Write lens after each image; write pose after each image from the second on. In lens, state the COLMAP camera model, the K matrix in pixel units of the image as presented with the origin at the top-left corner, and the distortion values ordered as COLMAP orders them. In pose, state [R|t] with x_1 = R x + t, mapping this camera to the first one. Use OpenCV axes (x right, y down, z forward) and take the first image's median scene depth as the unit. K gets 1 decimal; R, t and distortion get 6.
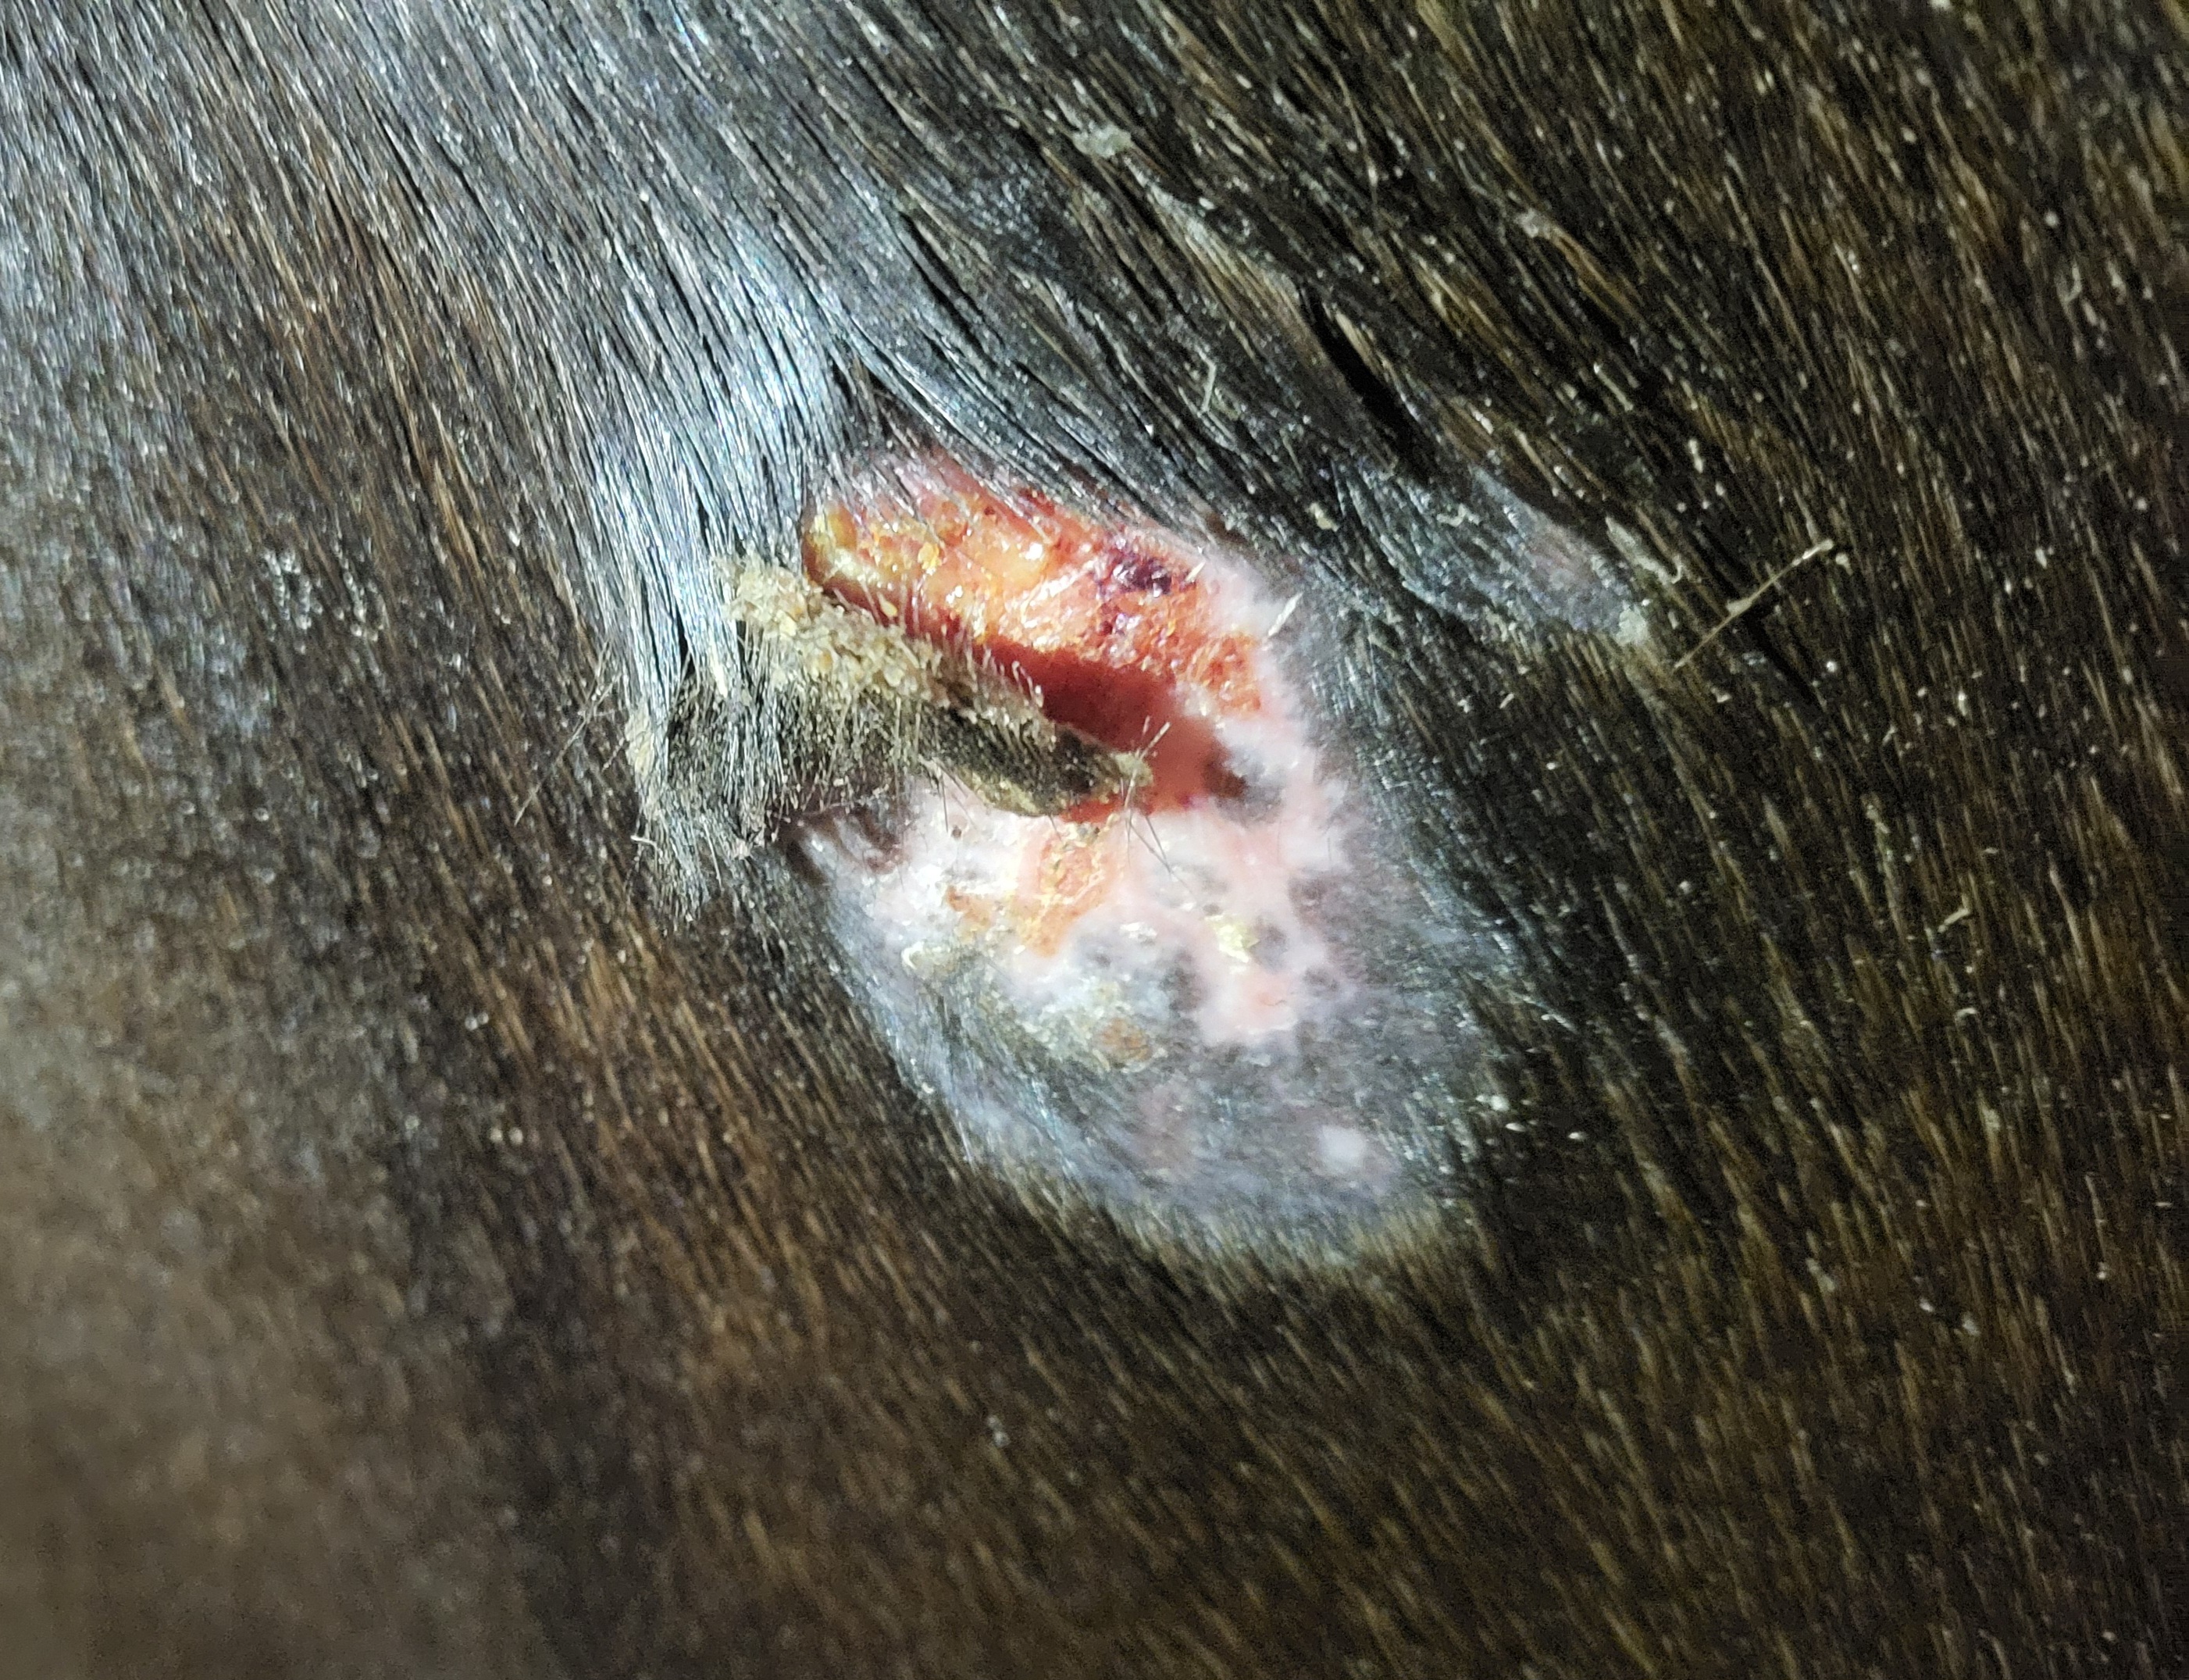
lens RADIAL K [[1743.8, 0, 1096.1], [0, 1743.8, 835.9], [0, 0, 1]] dist [-0.007367, 0.009695]
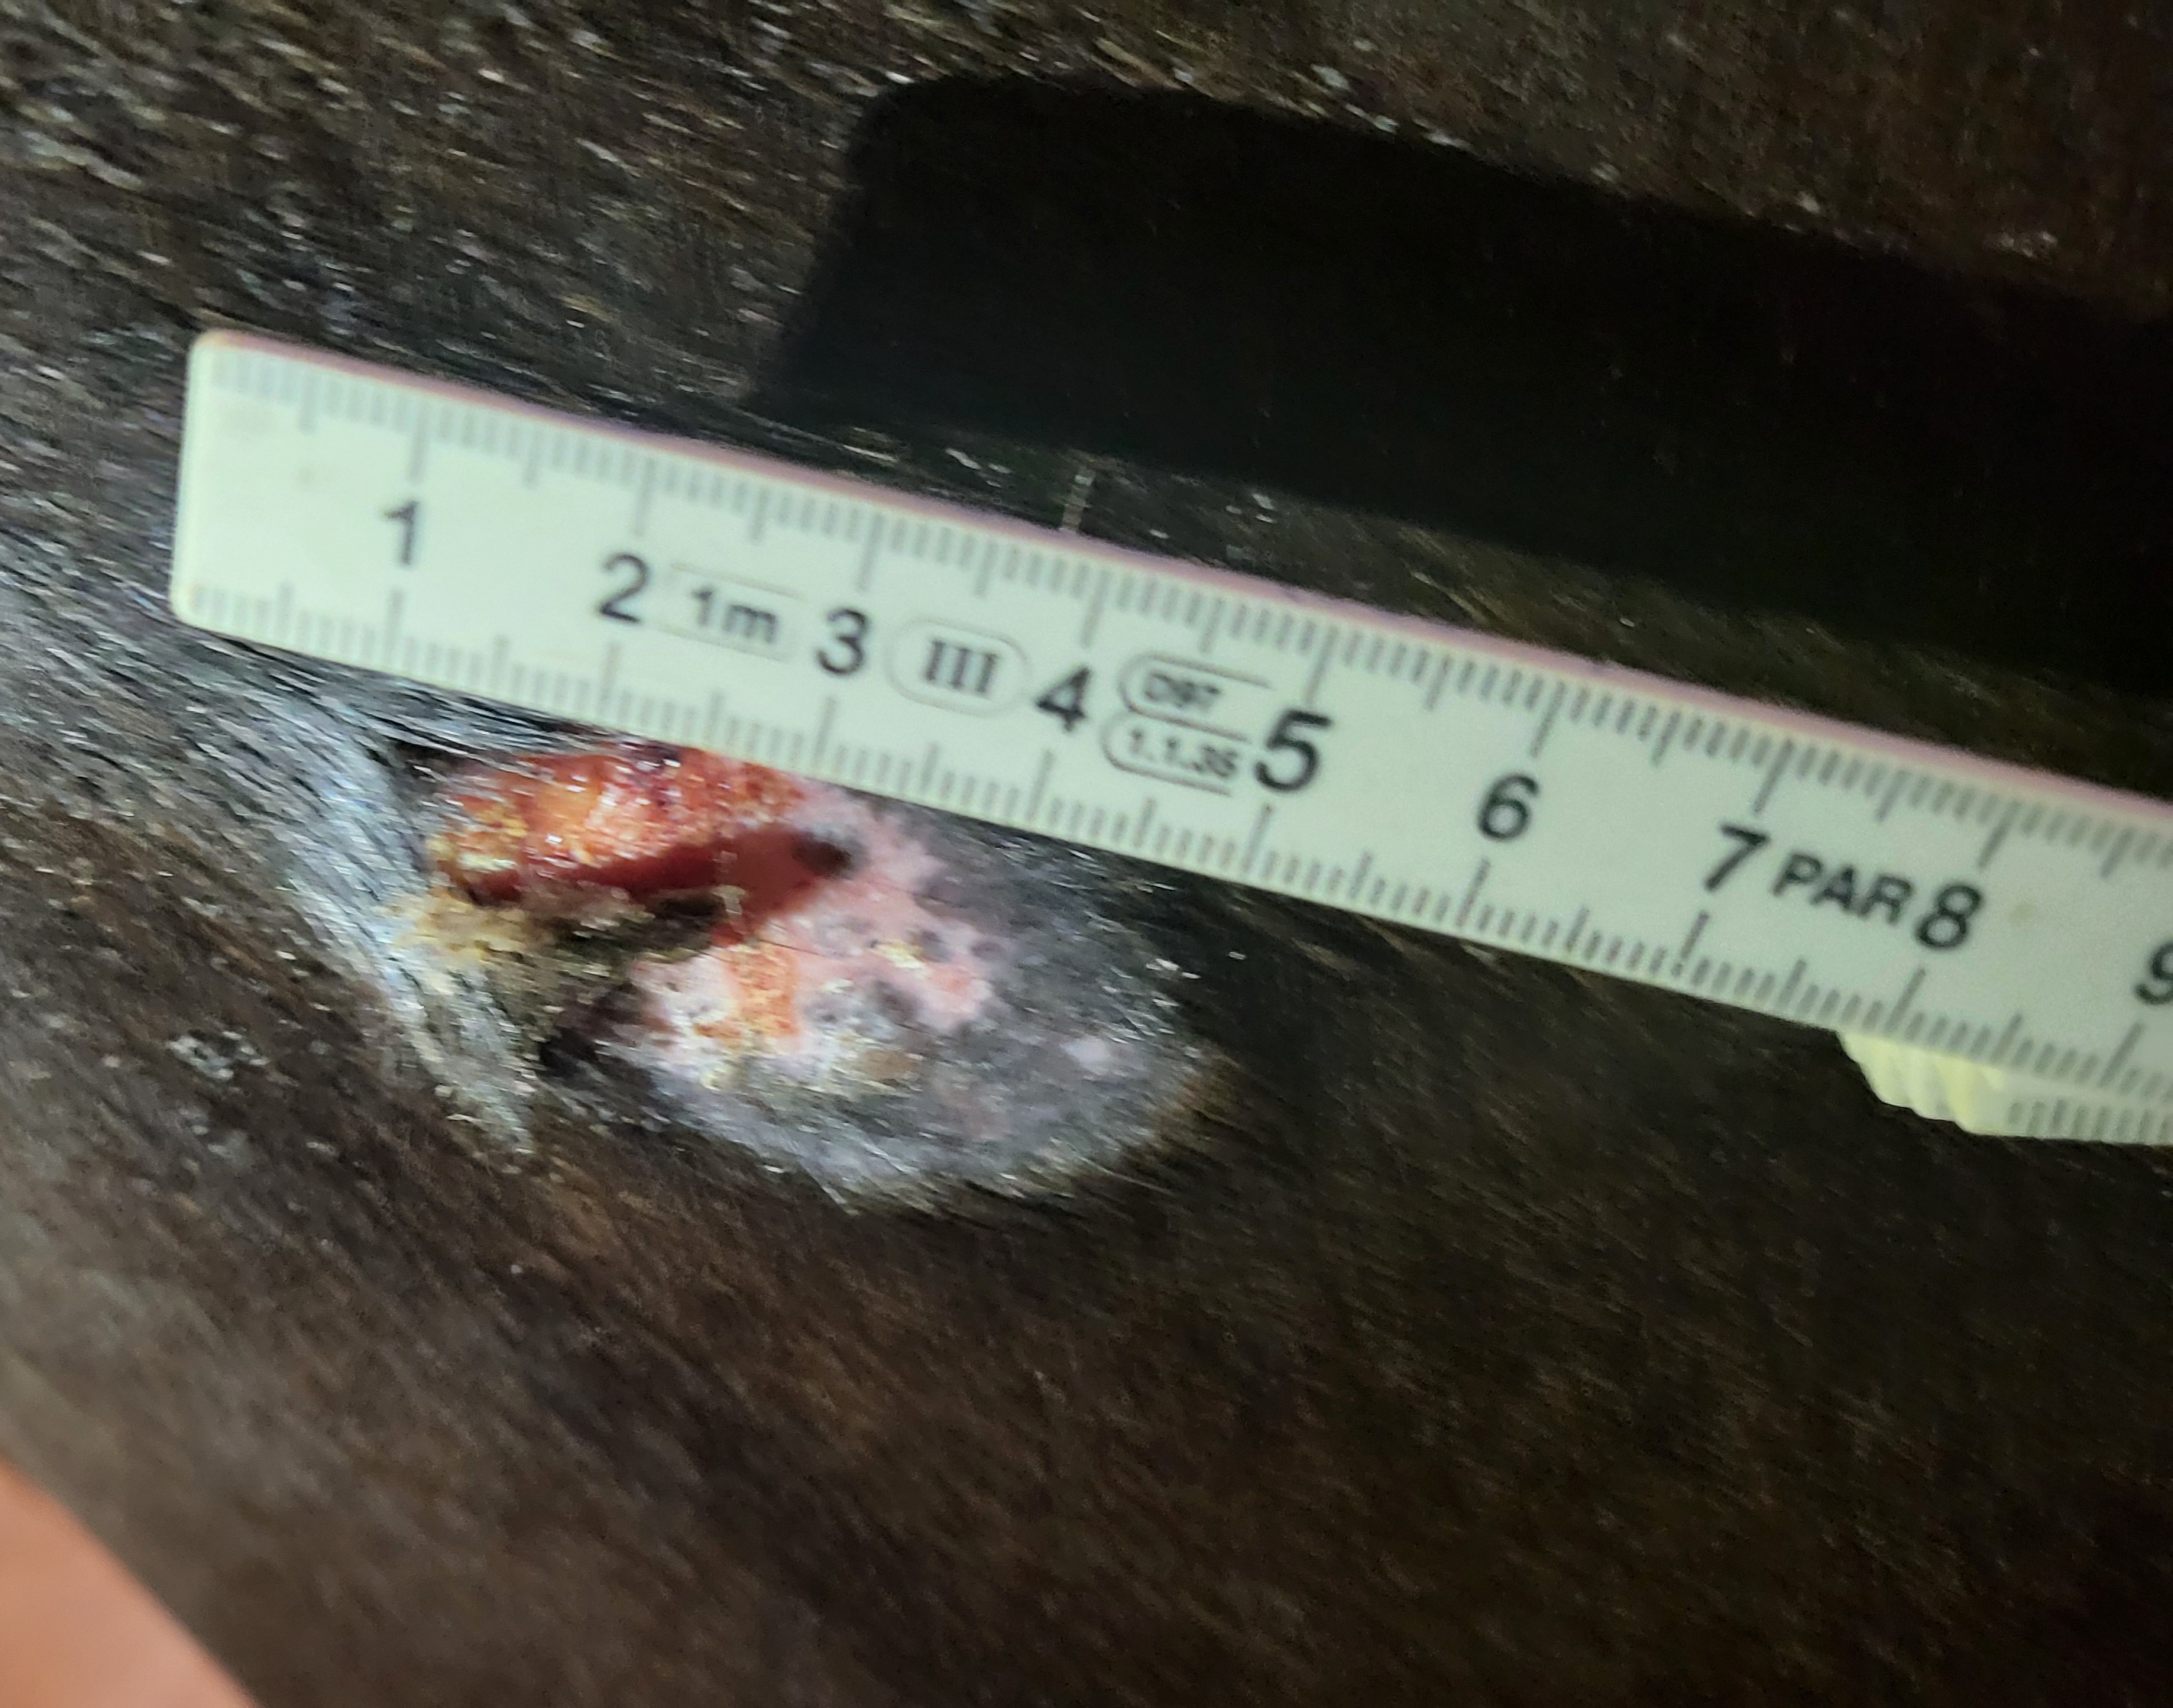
lens RADIAL K [[1795.5, 0, 1087.3], [0, 1795.5, 858.3], [0, 0, 1]] dist [0.012848, -0.004928]
pose [[0.859749, -0.486882, -0.154197, 0.404524], [0.488918, 0.871910, -0.027049, 0.092917], [0.147616, -0.052134, 0.987670, -0.244432]]
